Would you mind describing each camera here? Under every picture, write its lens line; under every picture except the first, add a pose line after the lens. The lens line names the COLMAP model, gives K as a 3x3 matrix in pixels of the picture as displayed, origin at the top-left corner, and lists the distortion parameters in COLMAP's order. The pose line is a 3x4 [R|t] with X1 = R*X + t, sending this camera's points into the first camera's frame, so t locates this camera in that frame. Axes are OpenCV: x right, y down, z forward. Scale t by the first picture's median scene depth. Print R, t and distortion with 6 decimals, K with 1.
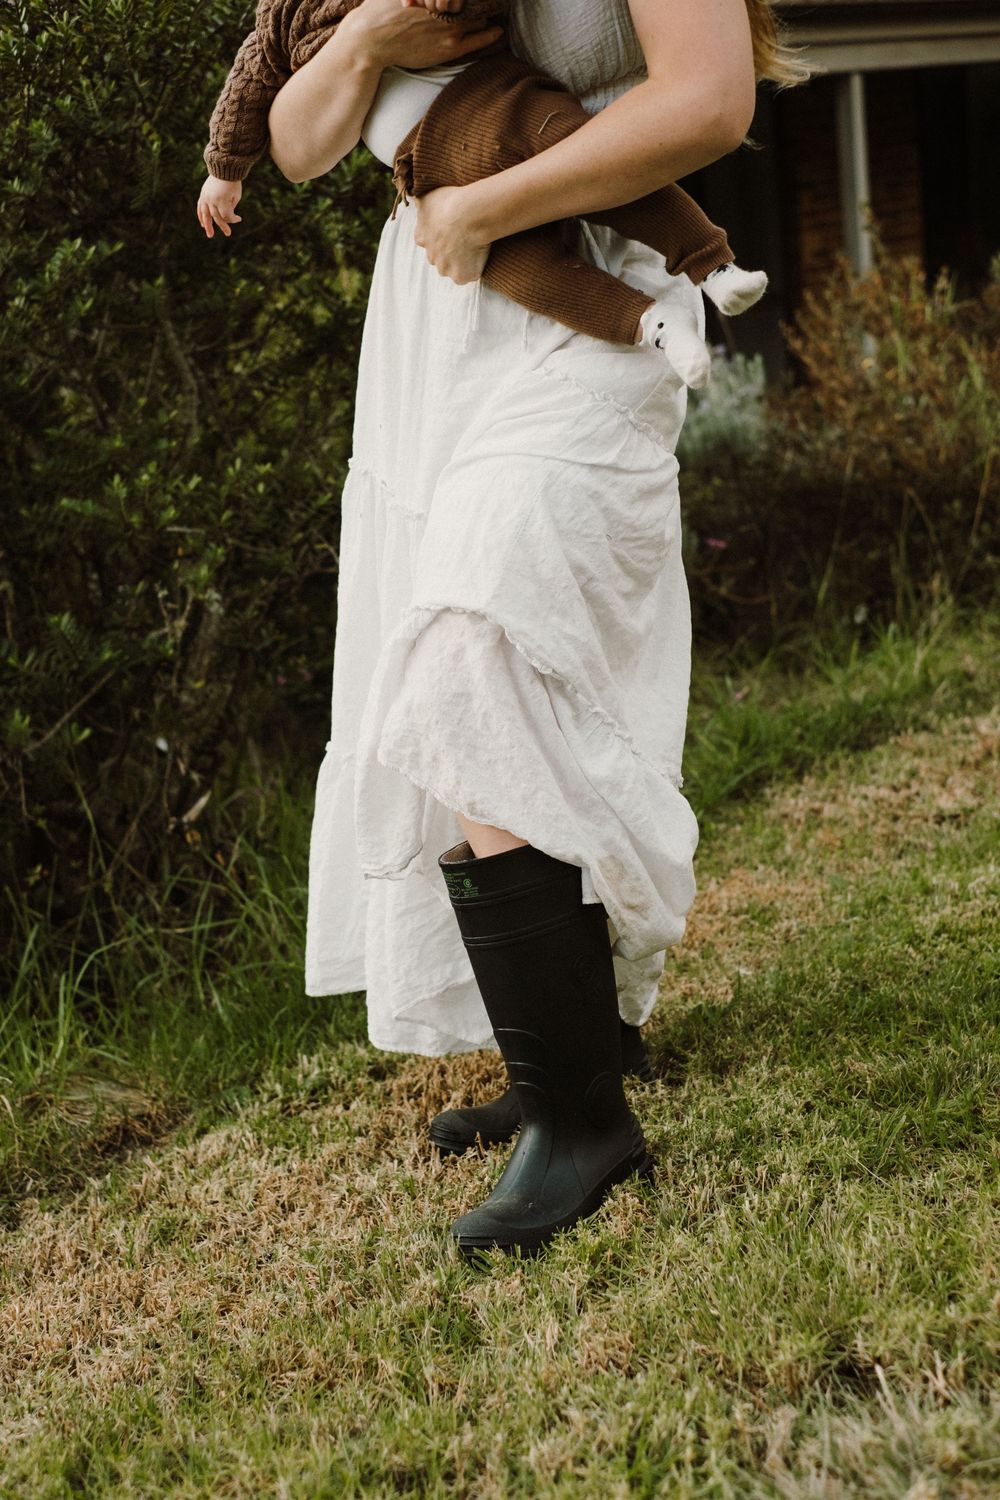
lens RADIAL K [[2355.3, 0, 500.0], [0, 2355.3, 750.0], [0, 0, 1]] dist [-0.039375, 0.108202]
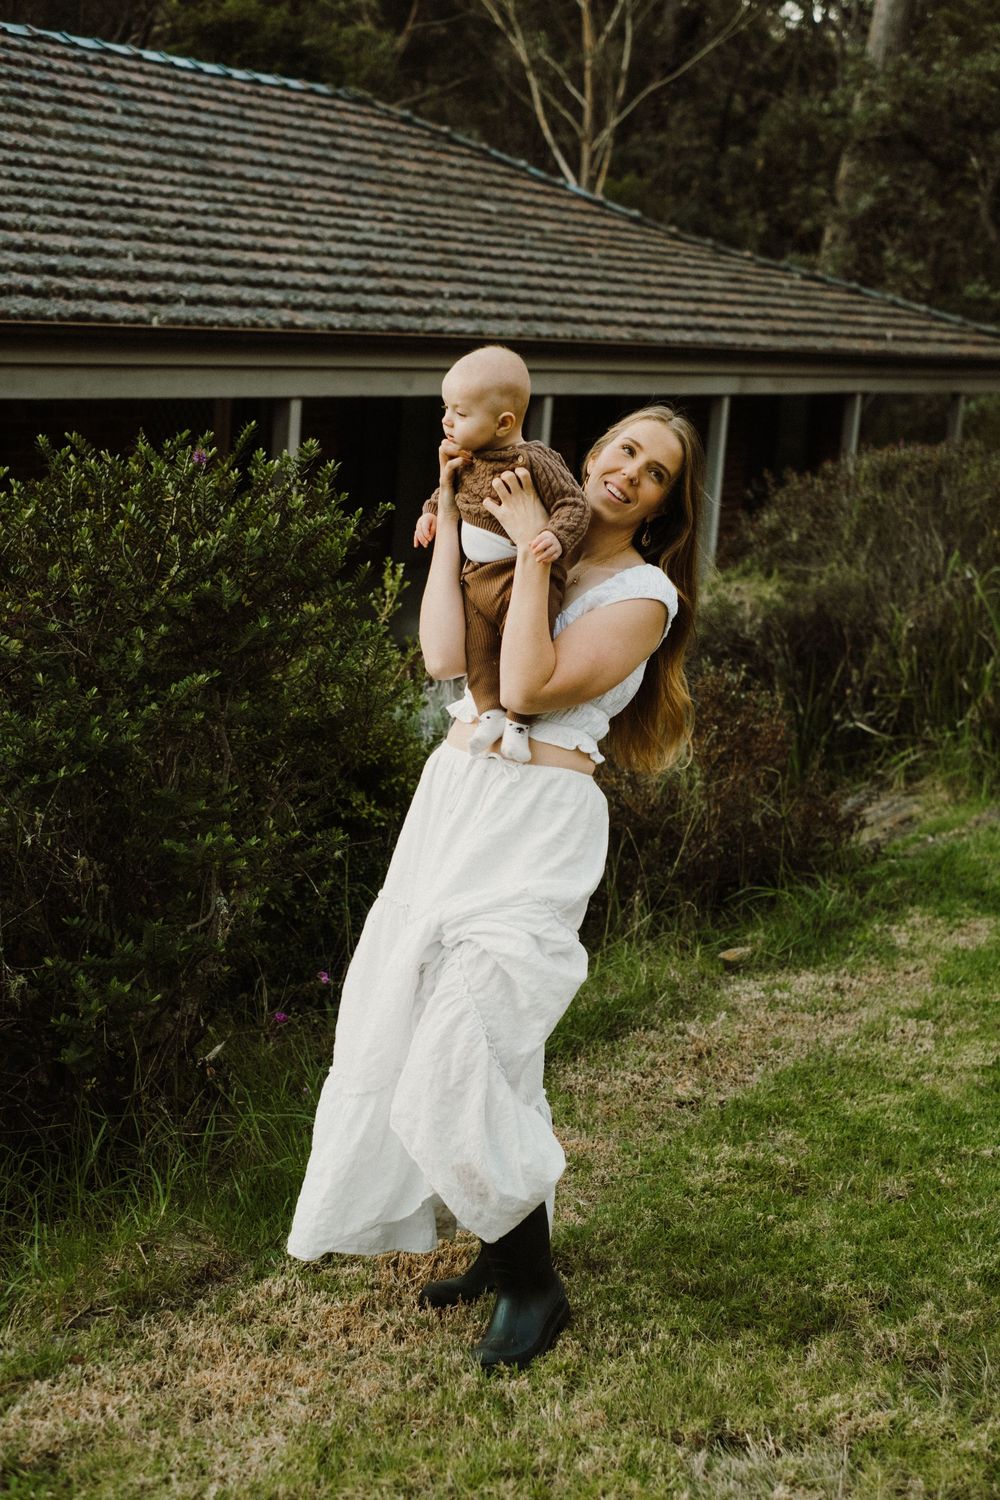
lens RADIAL K [[2355.3, 0, 500.0], [0, 2355.3, 750.0], [0, 0, 1]] dist [-0.039375, 0.108202]
pose [[0.972740, 0.130457, 0.191722, -0.297241], [-0.117922, 0.990153, -0.075443, -0.082743], [-0.199676, 0.050778, 0.978545, -0.560691]]
